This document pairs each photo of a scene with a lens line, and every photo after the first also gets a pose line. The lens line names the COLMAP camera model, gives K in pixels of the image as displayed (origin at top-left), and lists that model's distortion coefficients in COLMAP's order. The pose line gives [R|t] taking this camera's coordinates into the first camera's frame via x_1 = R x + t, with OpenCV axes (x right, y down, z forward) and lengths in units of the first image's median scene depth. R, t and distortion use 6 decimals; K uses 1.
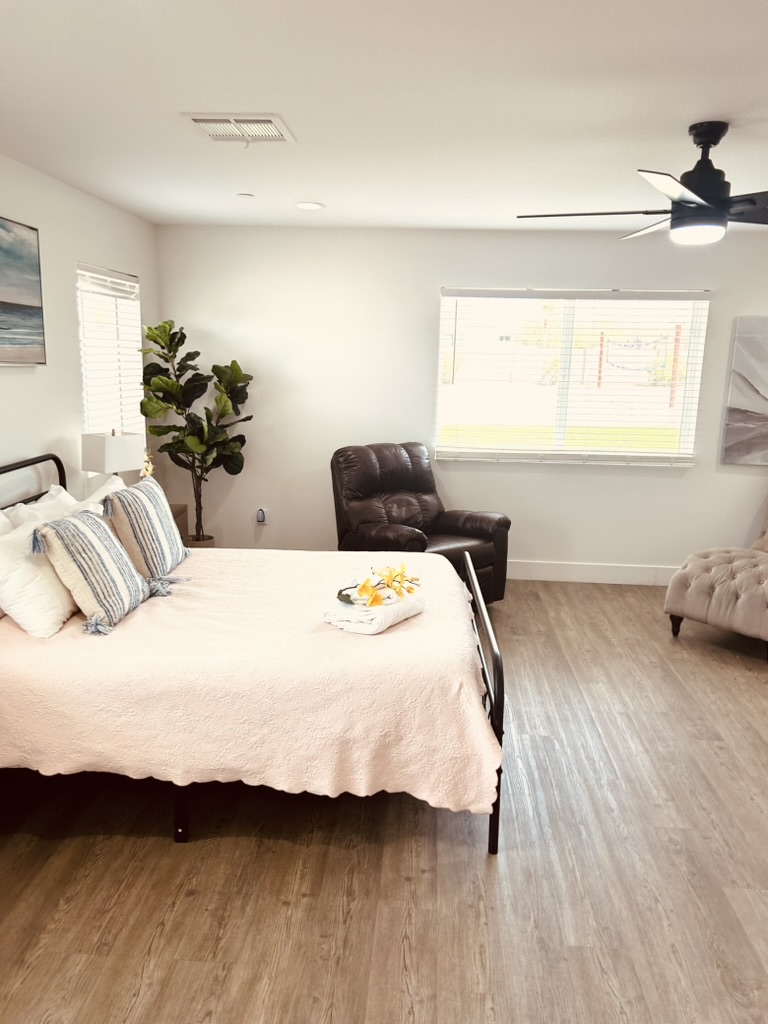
lens RADIAL K [[779.6, 0, 384.0], [0, 779.6, 512.0], [0, 0, 1]] dist [0.082895, -0.095356]
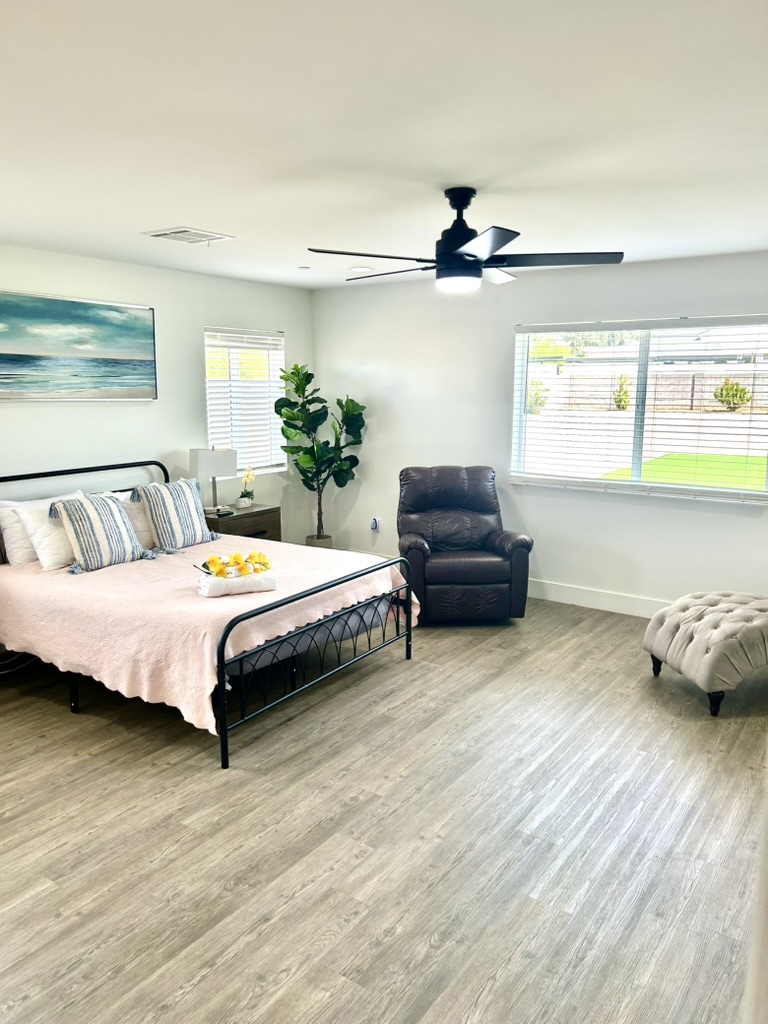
lens RADIAL K [[779.6, 0, 384.0], [0, 779.6, 512.0], [0, 0, 1]] dist [0.082895, -0.095356]
pose [[0.849271, 0.068647, -0.523476, 0.712271], [-0.088702, 0.995969, -0.013299, 0.001362], [0.520453, 0.057727, 0.851937, -0.002315]]
